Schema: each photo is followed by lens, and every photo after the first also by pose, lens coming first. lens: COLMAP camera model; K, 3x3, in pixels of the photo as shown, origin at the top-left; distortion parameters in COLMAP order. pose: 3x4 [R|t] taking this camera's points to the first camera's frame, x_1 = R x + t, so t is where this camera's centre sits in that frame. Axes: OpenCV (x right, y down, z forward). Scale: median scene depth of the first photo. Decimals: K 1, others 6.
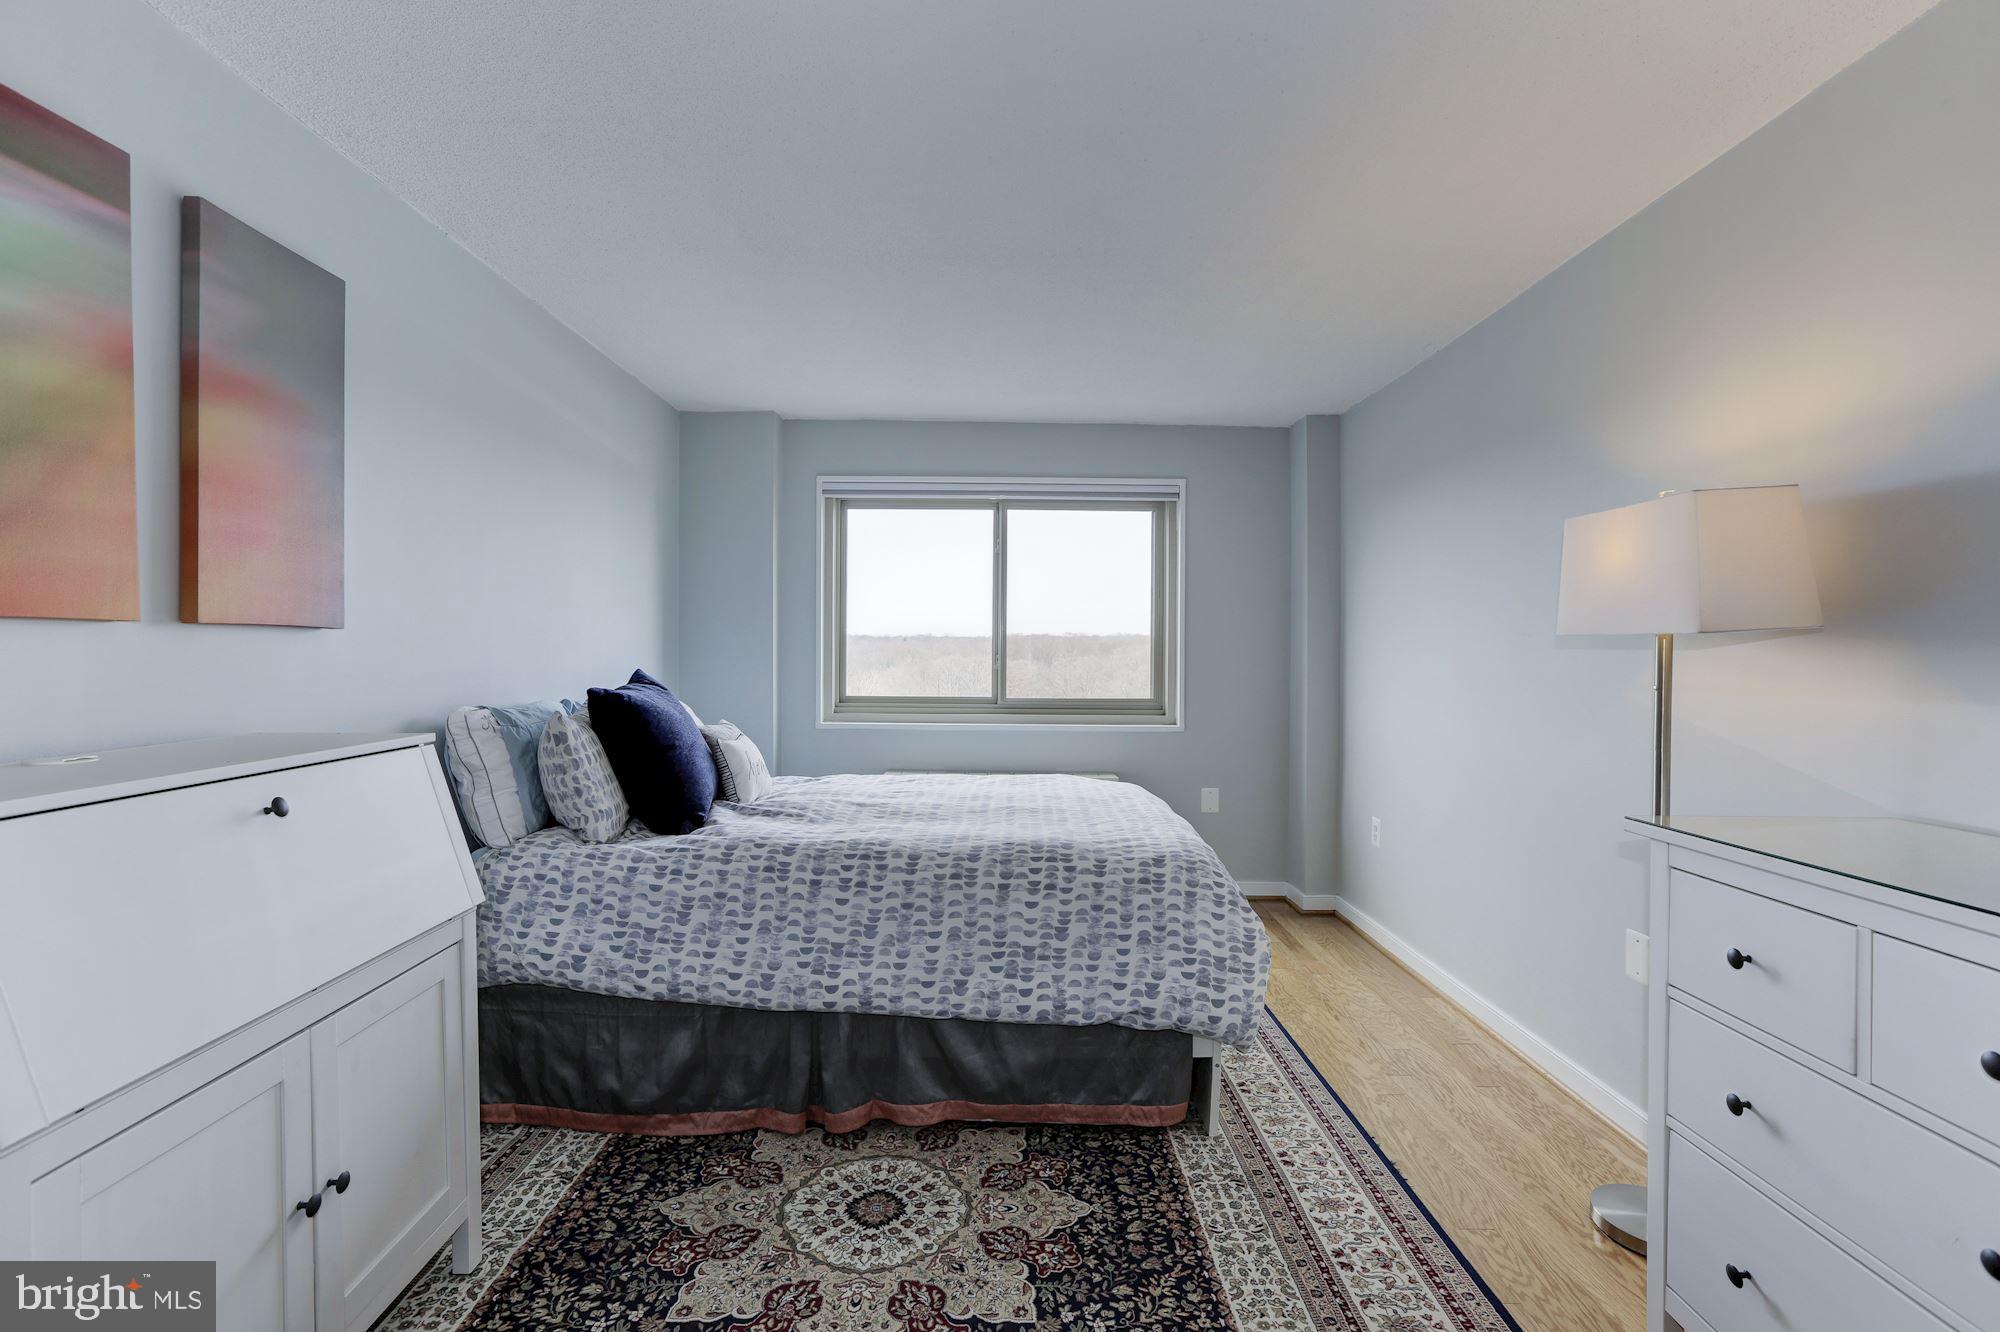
lens RADIAL K [[912.5, 0, 1022.3], [0, 912.5, 660.3], [0, 0, 1]] dist [-0.044272, 0.023309]
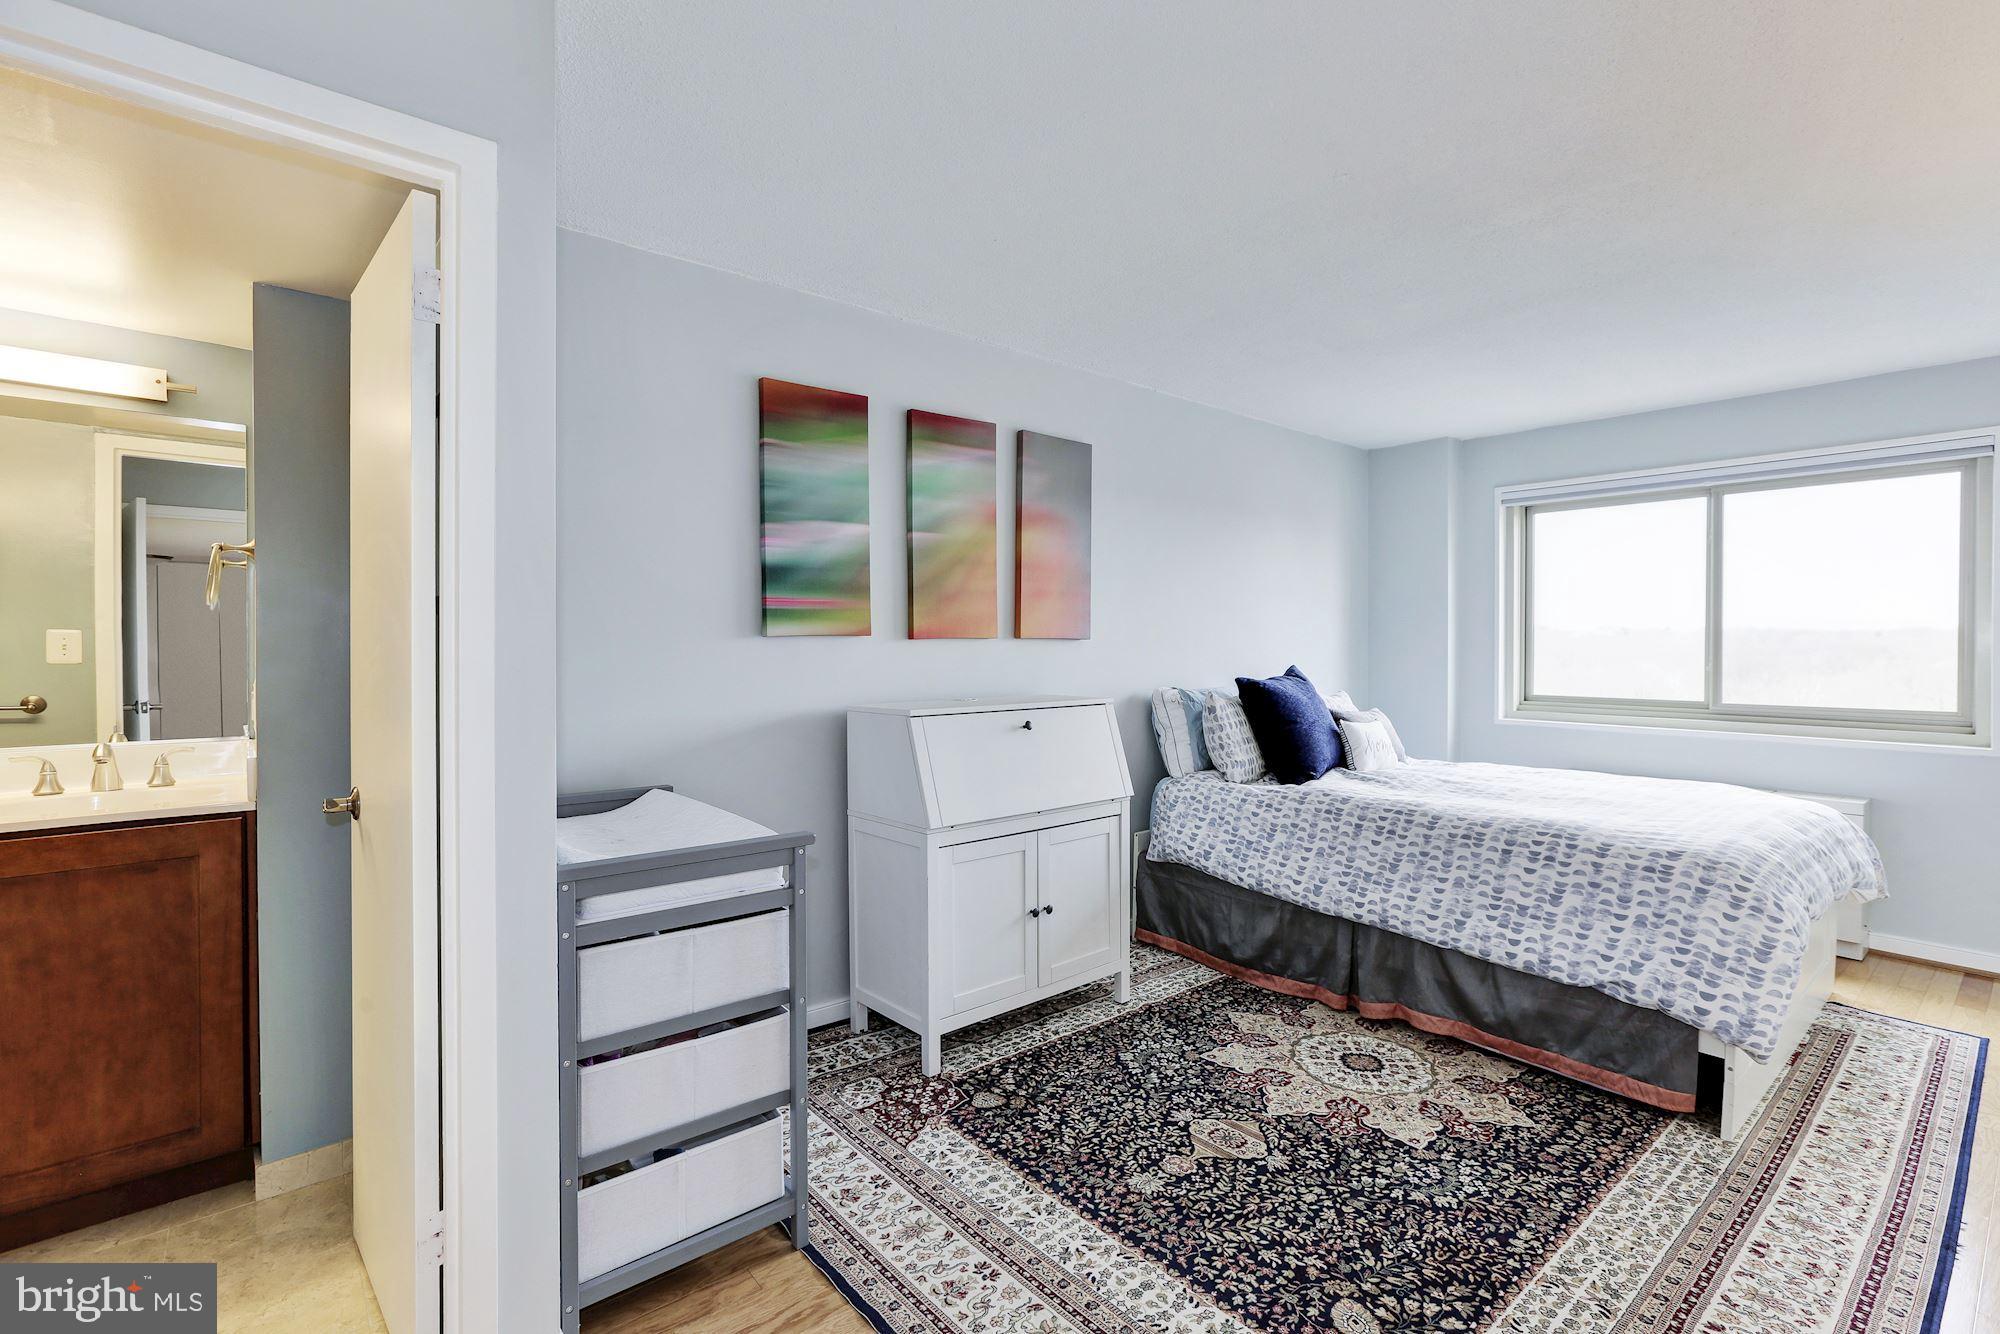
lens RADIAL K [[902.5, 0, 991.2], [0, 902.5, 658.1], [0, 0, 1]] dist [-0.028029, 0.013721]
pose [[0.626522, 0.004235, -0.779392, 0.469230], [-0.006927, 0.999976, -0.000134, 0.002649], [0.779373, 0.005483, 0.626536, -0.249626]]
